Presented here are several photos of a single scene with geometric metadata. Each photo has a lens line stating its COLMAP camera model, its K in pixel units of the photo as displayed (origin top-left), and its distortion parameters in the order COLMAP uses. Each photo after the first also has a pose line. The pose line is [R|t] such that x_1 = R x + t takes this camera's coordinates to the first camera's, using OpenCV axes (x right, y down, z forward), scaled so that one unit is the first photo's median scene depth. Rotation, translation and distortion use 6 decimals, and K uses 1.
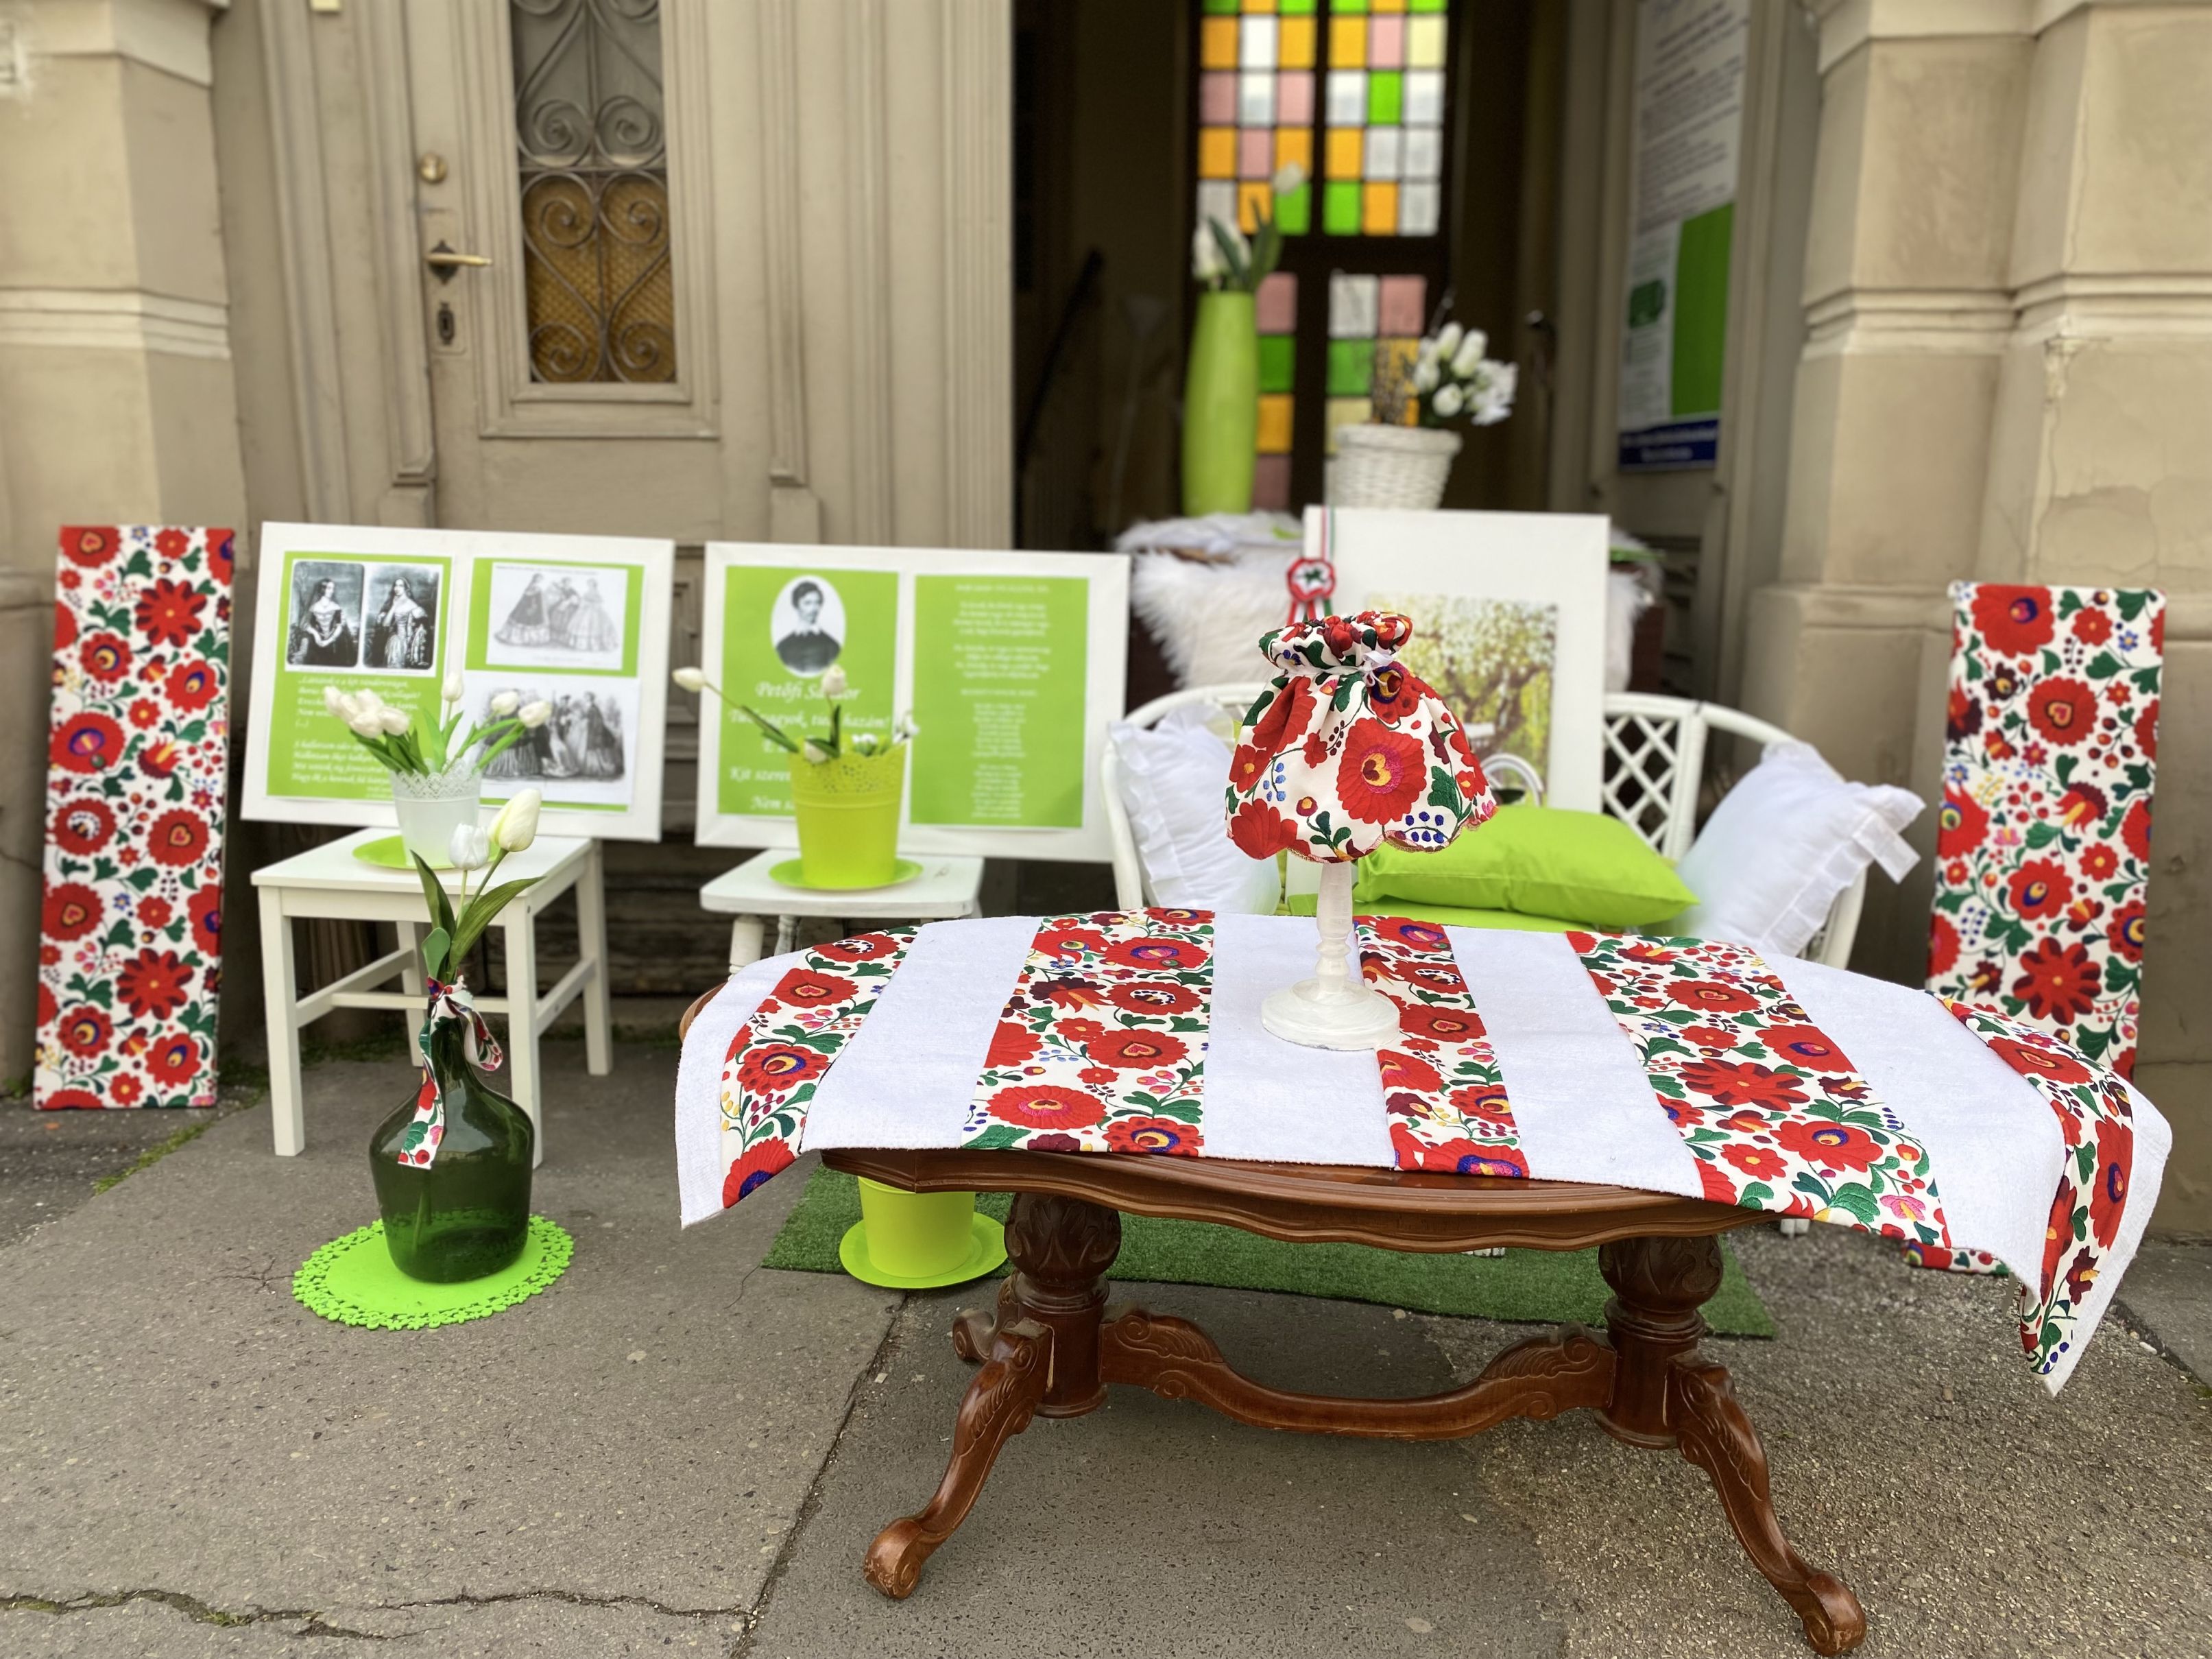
lens RADIAL K [[1687.1, 0, 1099.5], [0, 1687.1, 828.2], [0, 0, 1]] dist [-0.009897, -0.000568]
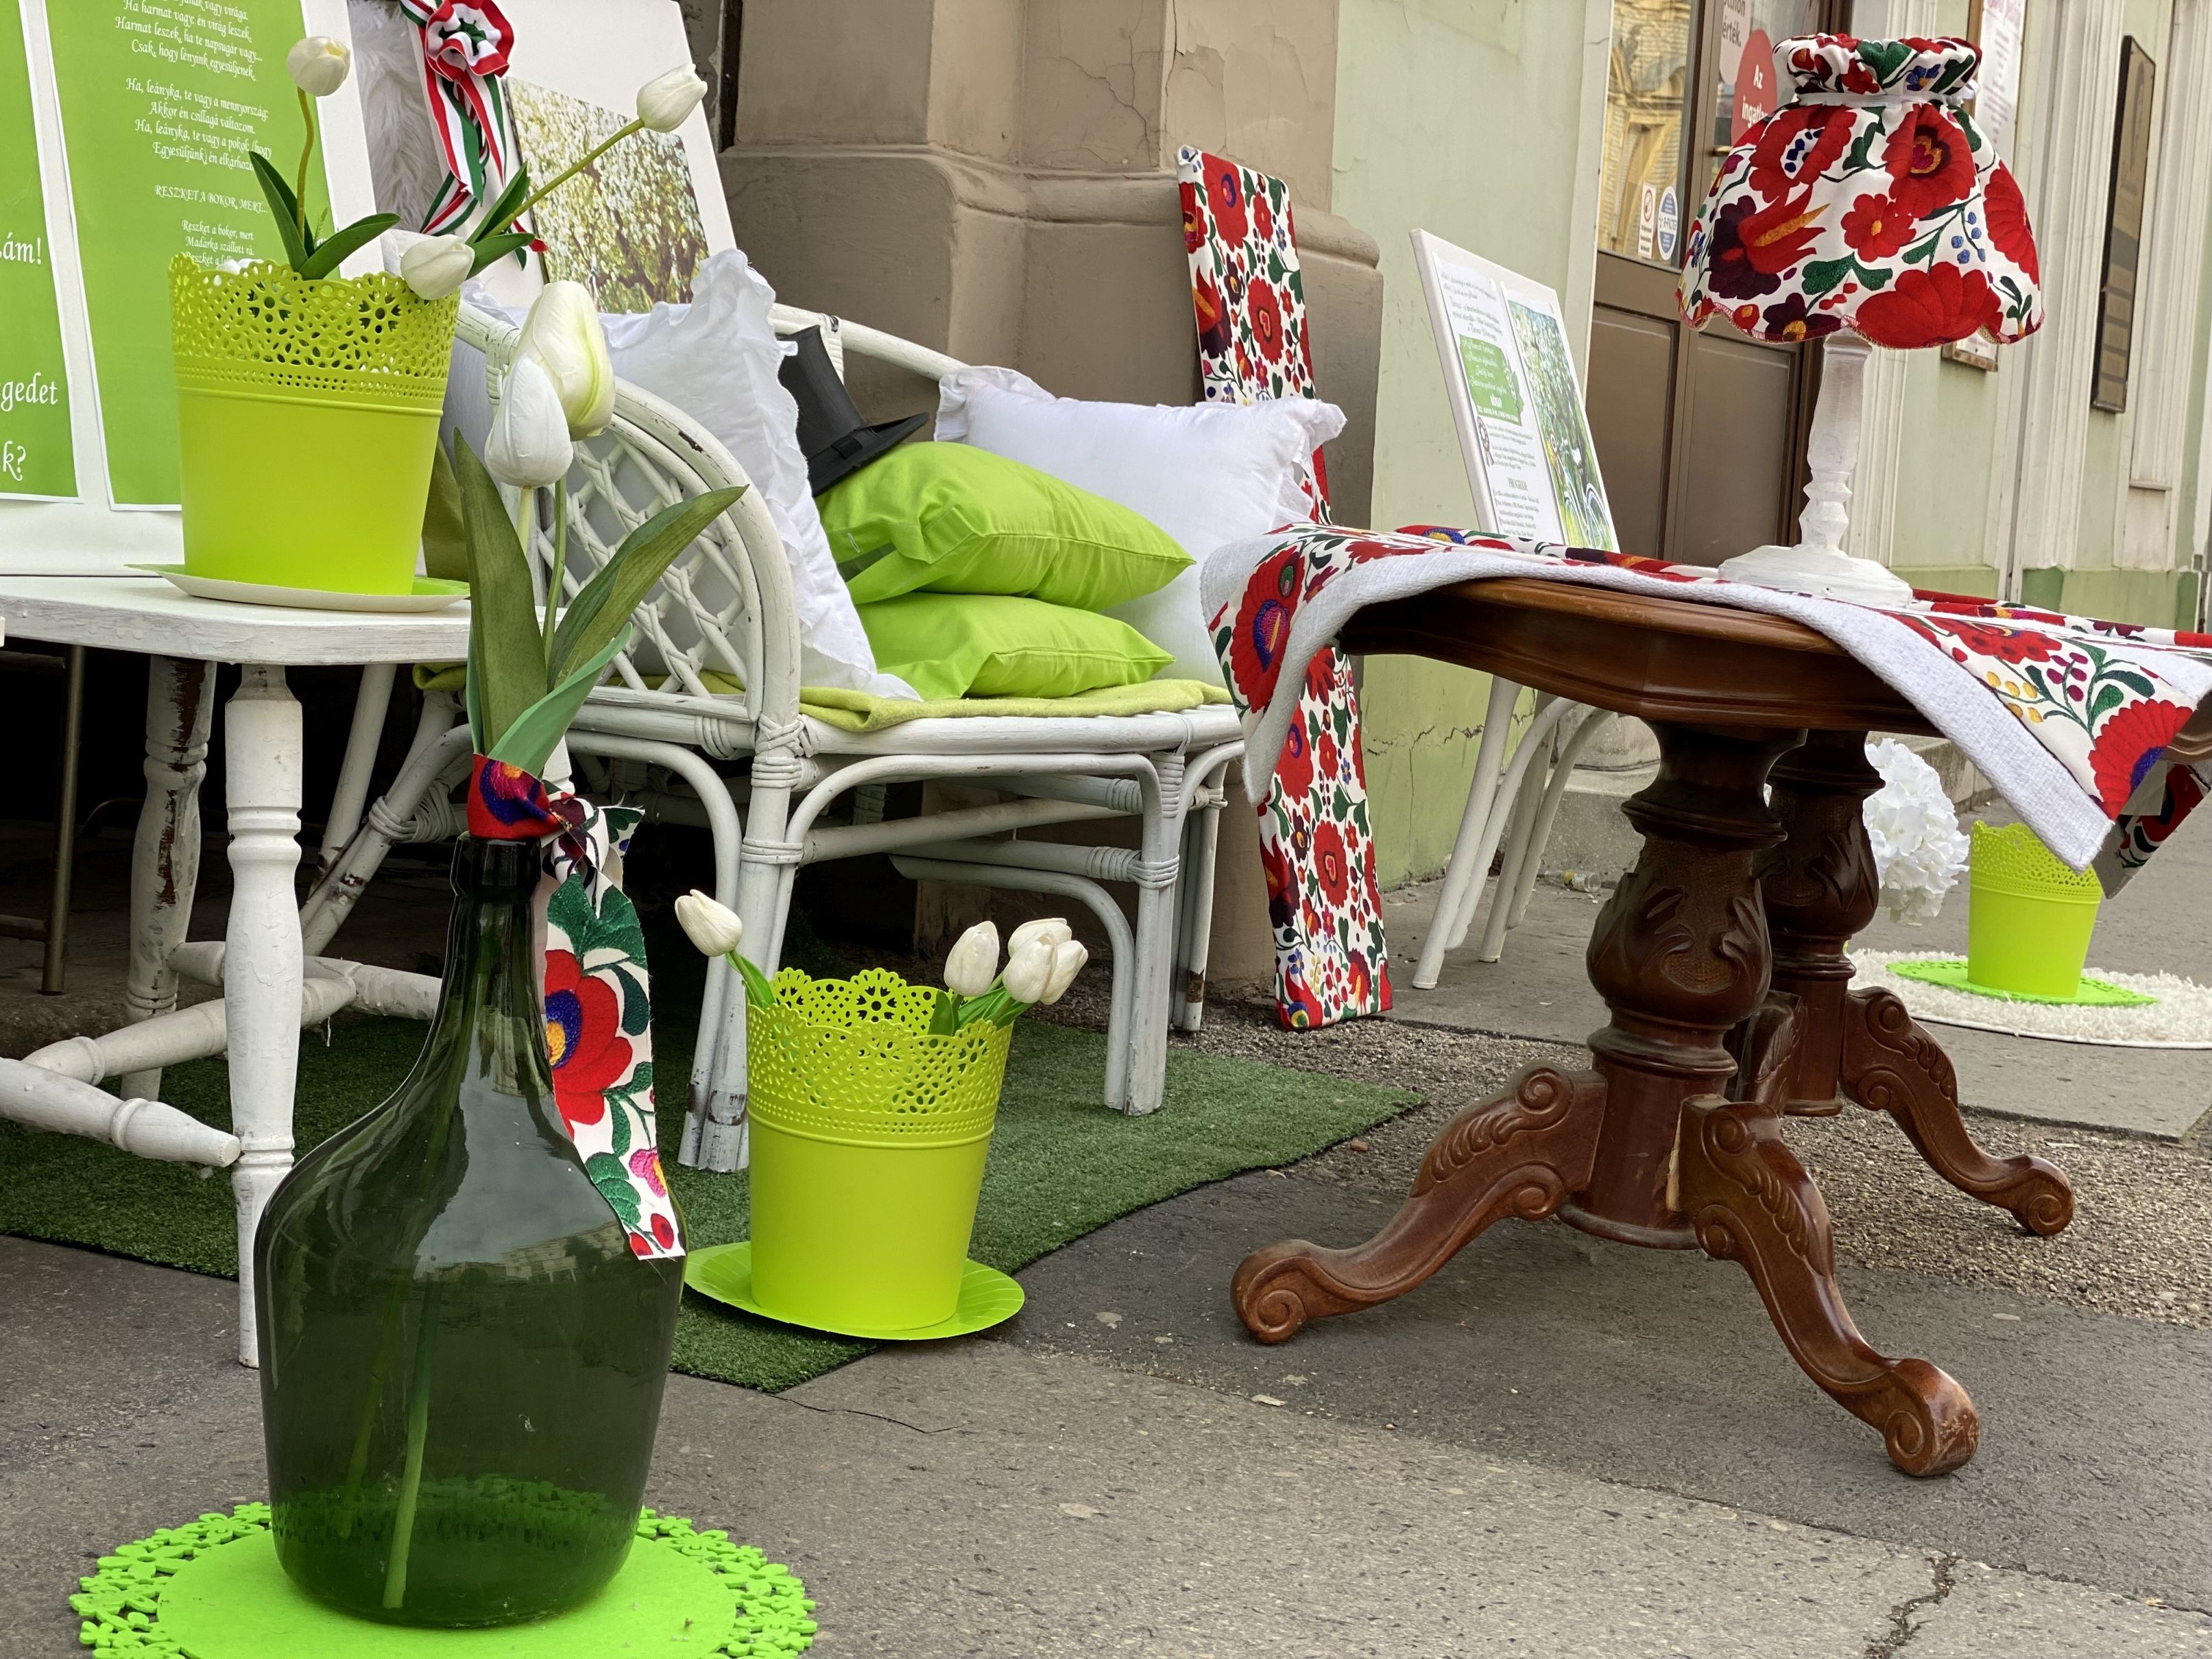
lens RADIAL K [[3319.9, 0, 1103.2], [0, 3319.9, 825.6], [0, 0, 1]] dist [0.108647, 0.000000]
pose [[0.294996, -0.091301, 0.951126, -1.407821], [0.115317, 0.991550, 0.059416, 0.094699], [-0.948514, 0.092154, 0.303032, 0.882325]]
